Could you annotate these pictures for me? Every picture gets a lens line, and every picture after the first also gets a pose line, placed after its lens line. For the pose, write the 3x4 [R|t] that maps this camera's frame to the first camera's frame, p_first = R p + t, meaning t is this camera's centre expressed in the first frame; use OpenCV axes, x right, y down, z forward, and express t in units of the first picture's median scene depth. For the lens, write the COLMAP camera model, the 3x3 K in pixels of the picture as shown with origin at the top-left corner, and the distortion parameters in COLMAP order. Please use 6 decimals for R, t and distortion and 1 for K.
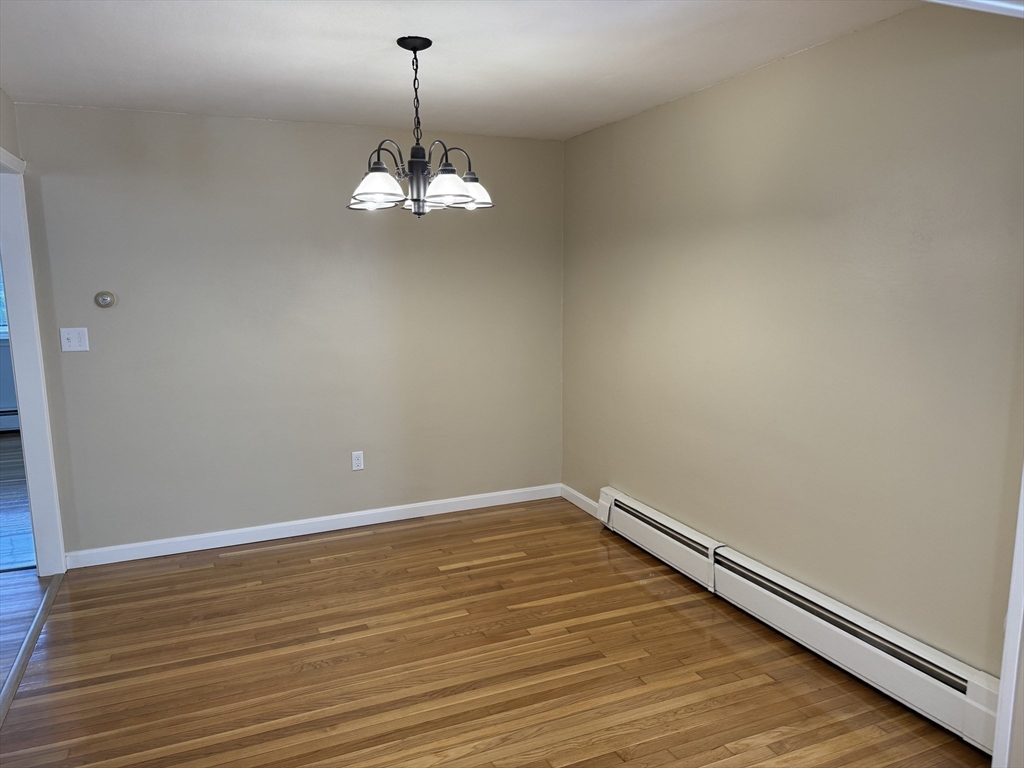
lens RADIAL K [[718.6, 0, 506.1], [0, 718.6, 387.8], [0, 0, 1]] dist [0.048409, -0.050862]
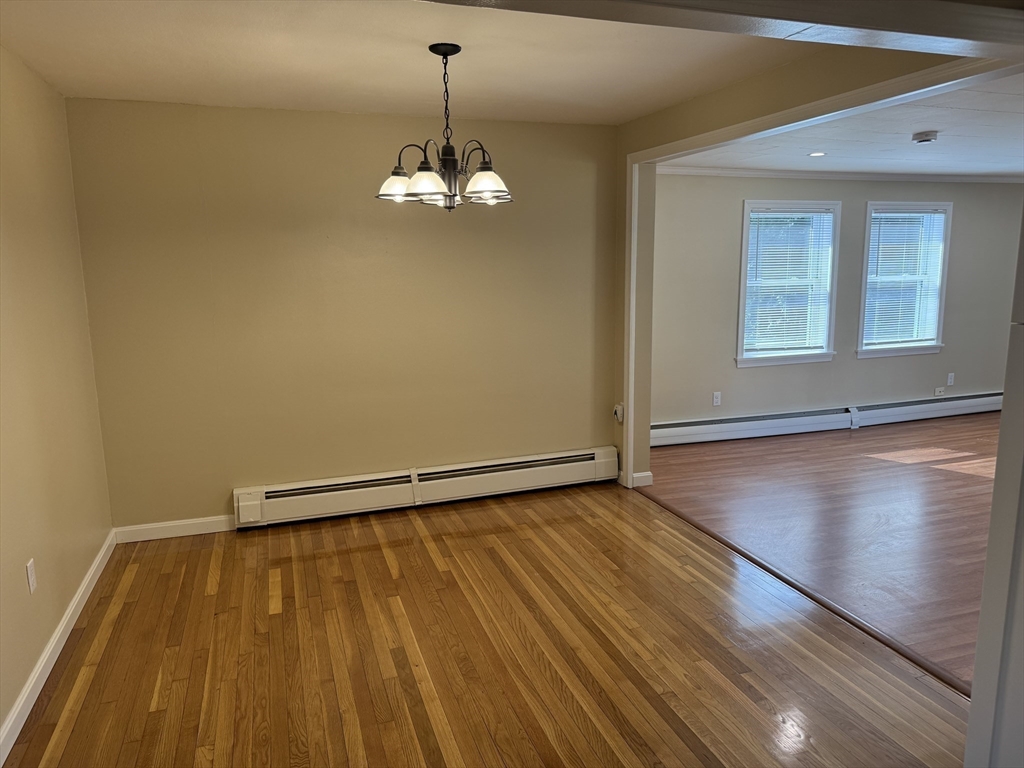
lens RADIAL K [[718.6, 0, 519.1], [0, 718.6, 381.1], [0, 0, 1]] dist [0.048409, -0.050862]
pose [[0.105012, -0.173883, 0.979151, -1.028395], [0.183505, 0.971076, 0.152768, -0.113473], [-0.977394, 0.163637, 0.133883, 0.672150]]
